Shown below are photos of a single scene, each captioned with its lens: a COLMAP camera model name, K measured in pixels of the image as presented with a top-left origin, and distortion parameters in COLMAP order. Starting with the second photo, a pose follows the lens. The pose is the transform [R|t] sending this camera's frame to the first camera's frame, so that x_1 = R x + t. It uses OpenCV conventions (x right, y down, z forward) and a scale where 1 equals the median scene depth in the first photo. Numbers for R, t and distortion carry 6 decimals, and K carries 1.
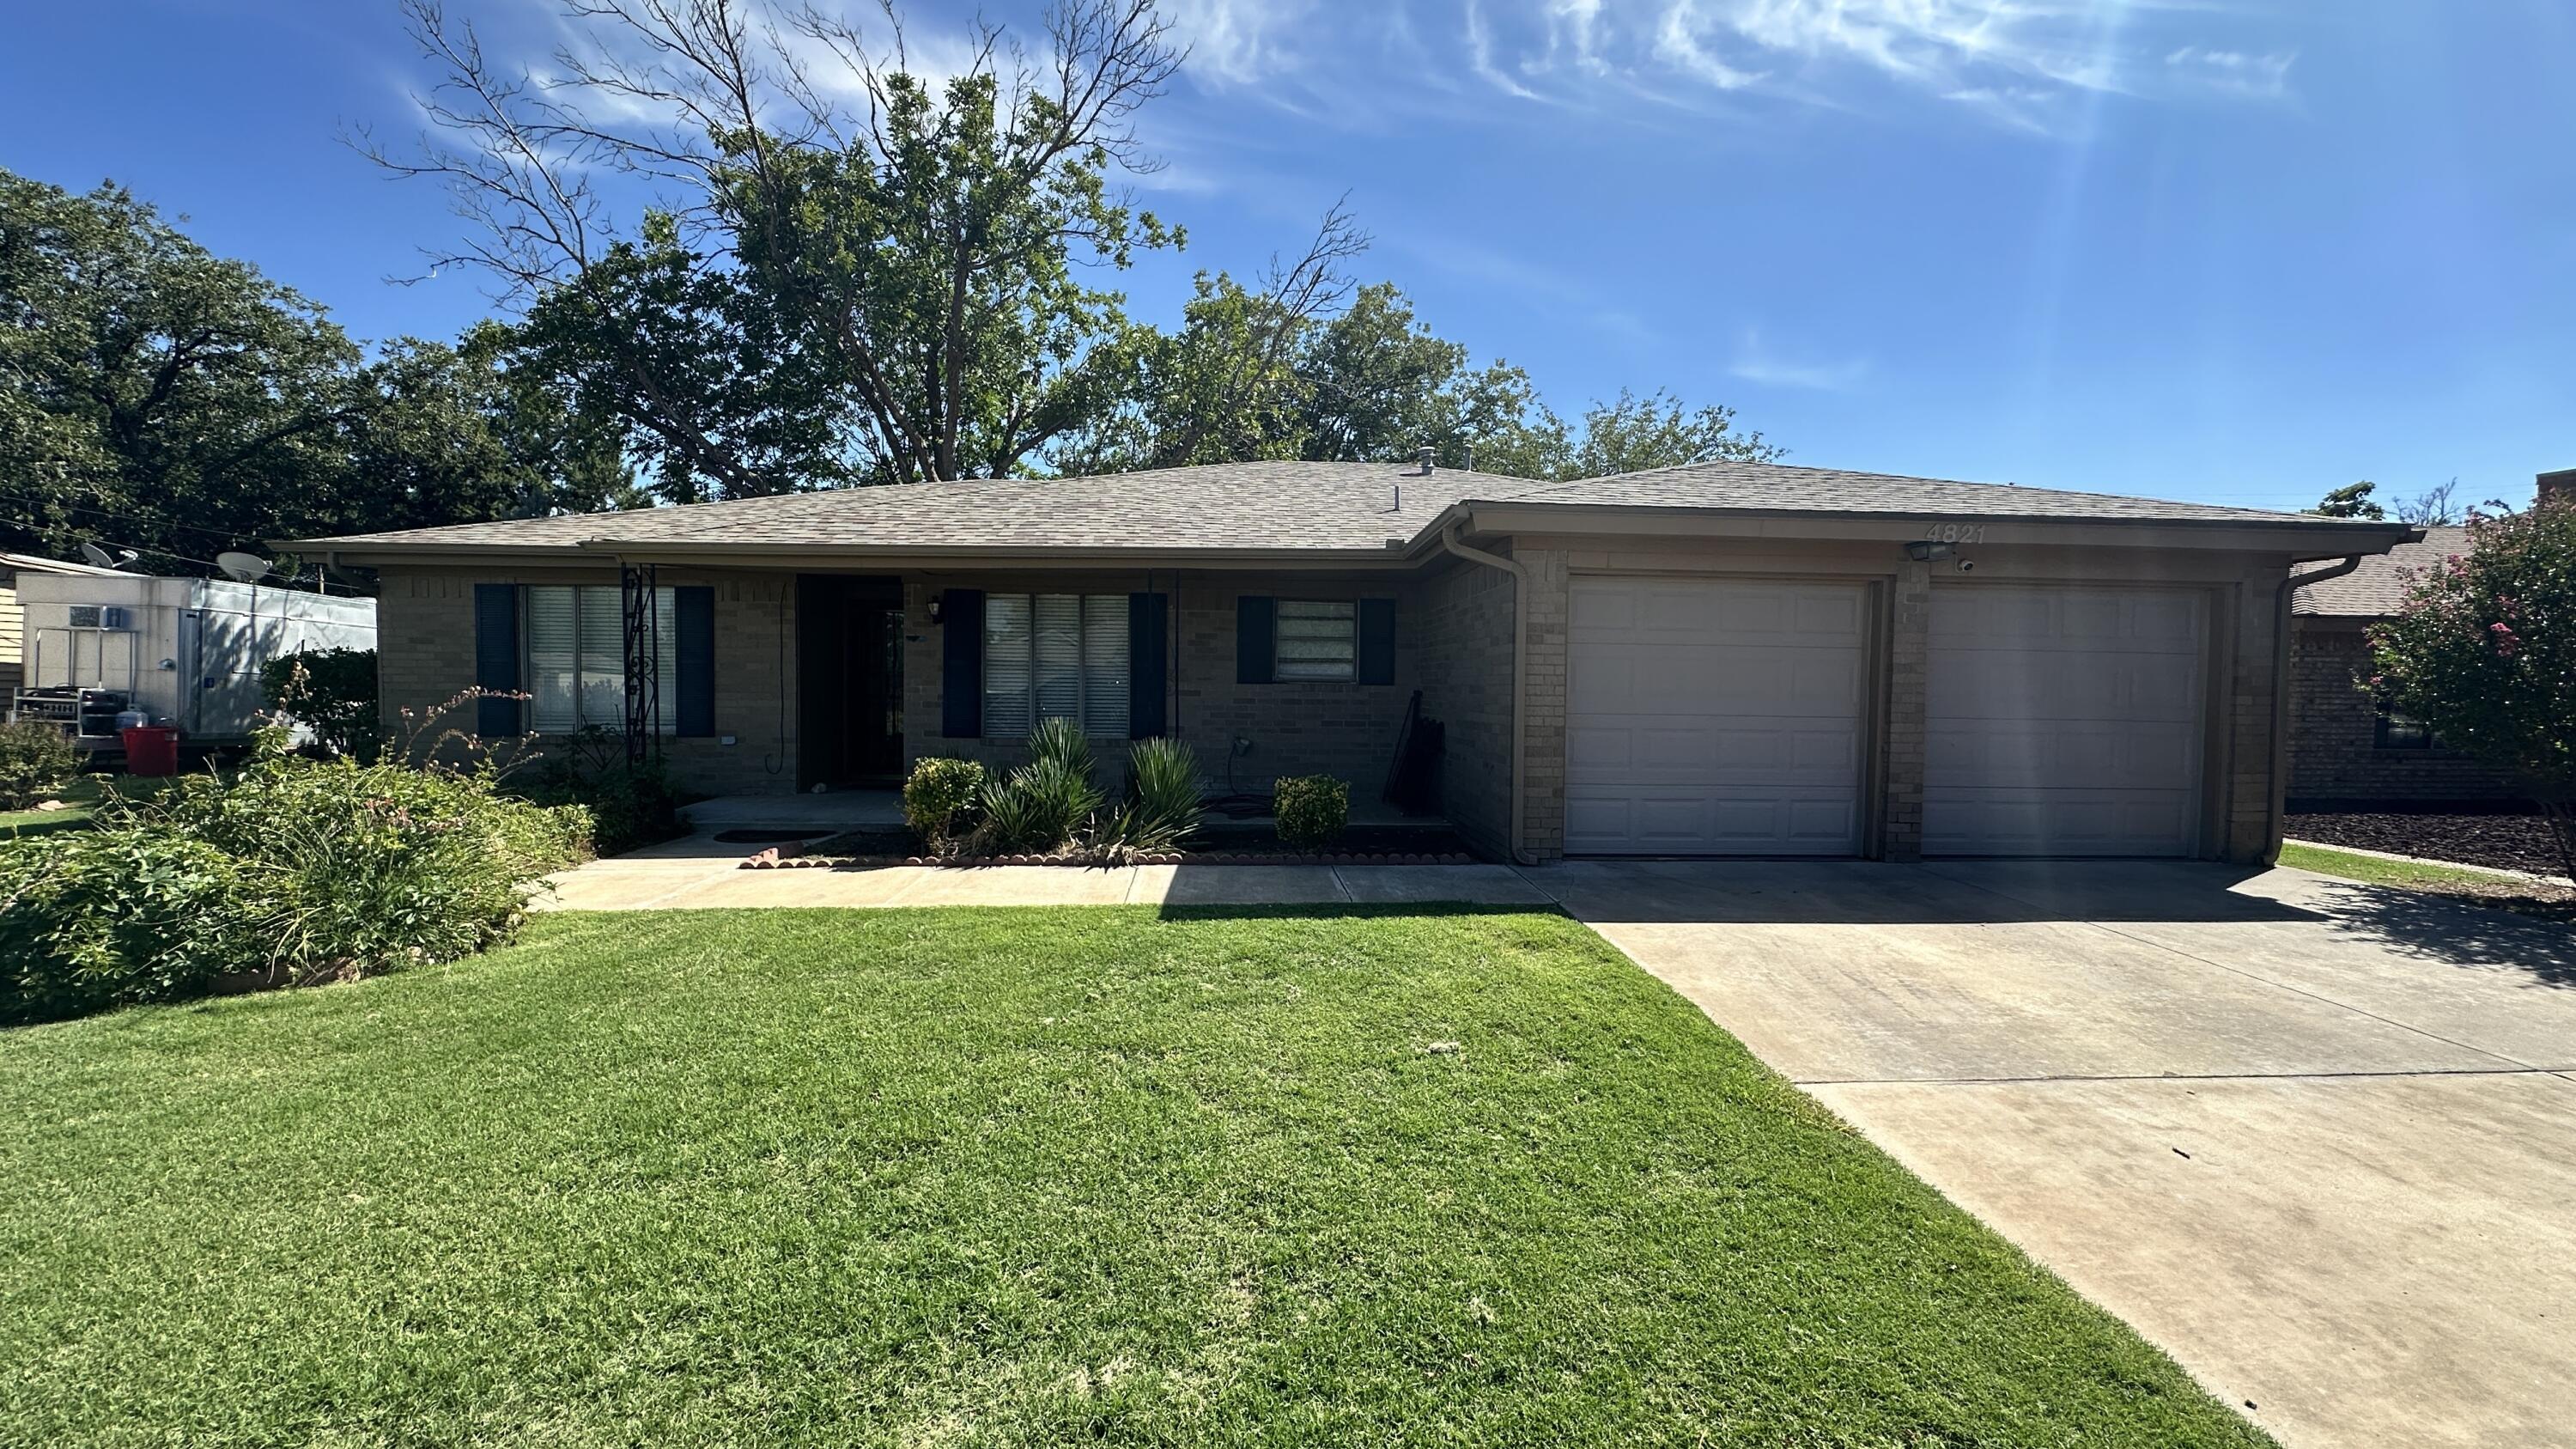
lens RADIAL K [[1025.7, 0, 1290.0], [0, 1025.7, 722.9], [0, 0, 1]] dist [-0.001156, 0.000217]
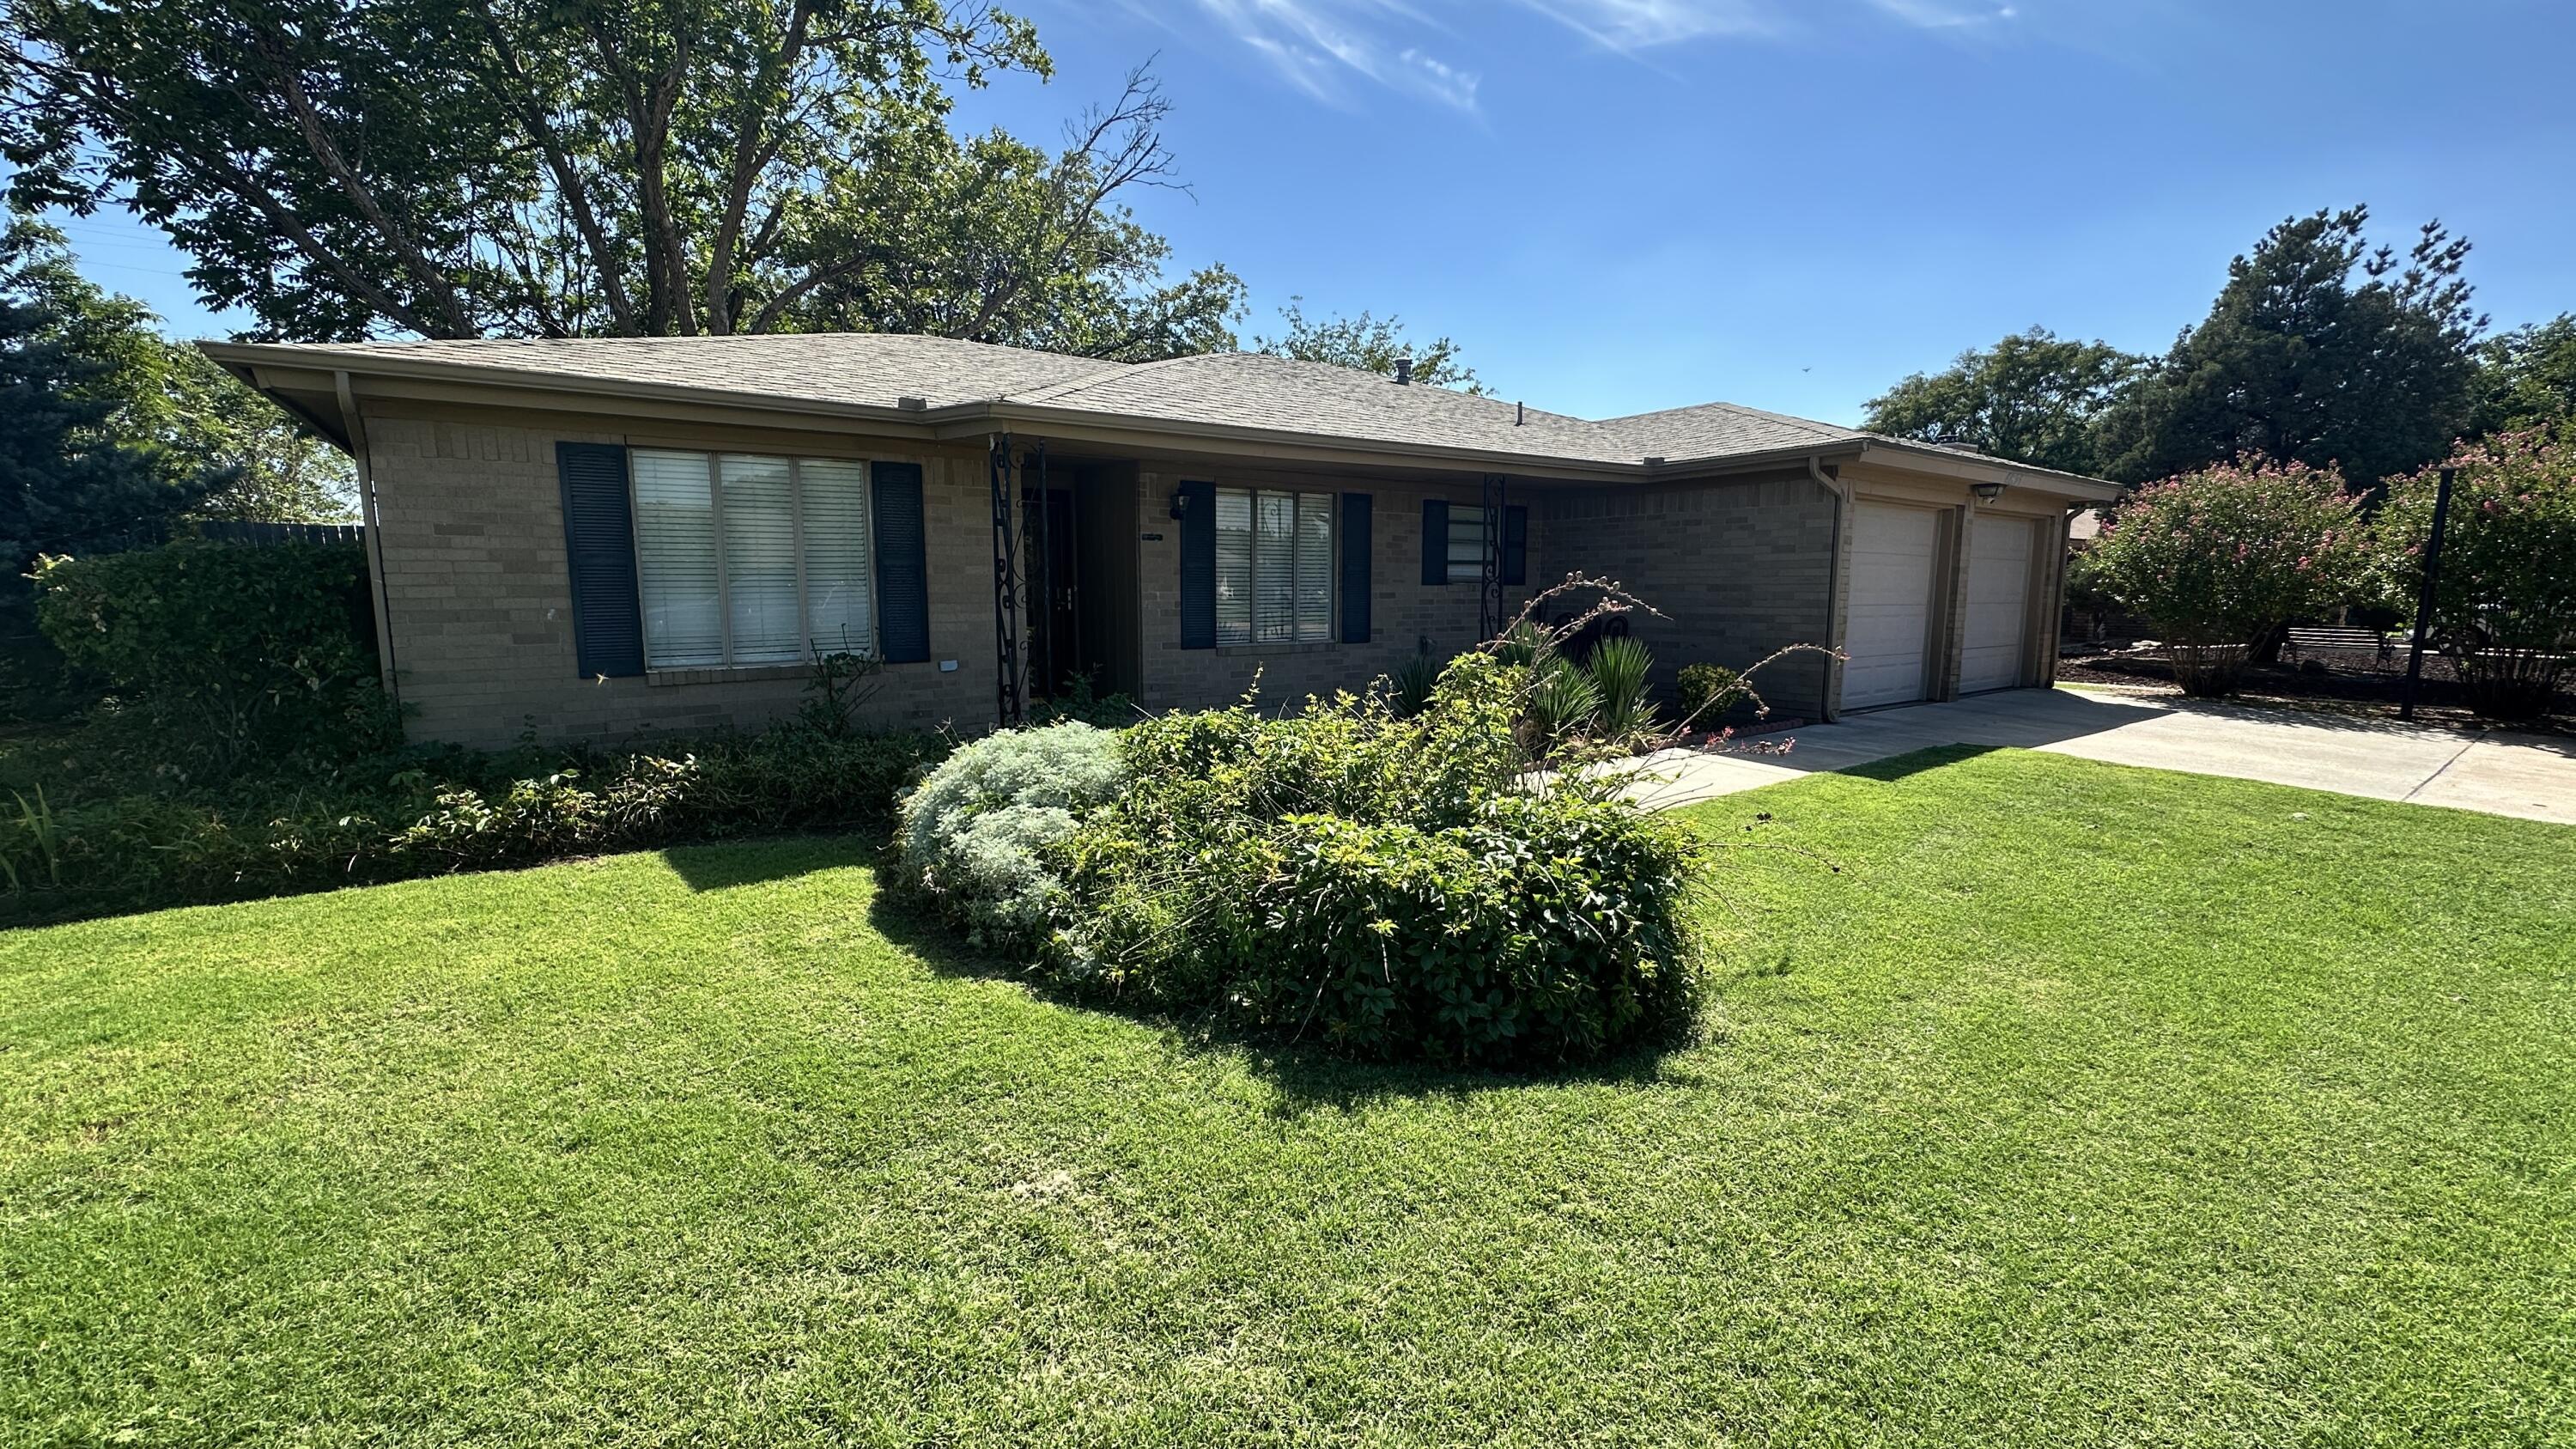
lens RADIAL K [[1025.7, 0, 1288.3], [0, 1025.7, 724.7], [0, 0, 1]] dist [-0.001156, 0.000217]
pose [[0.844069, -0.083050, 0.529764, -0.747470], [0.027966, 0.993407, 0.111176, -0.017885], [-0.535504, -0.079025, 0.840827, 0.197489]]
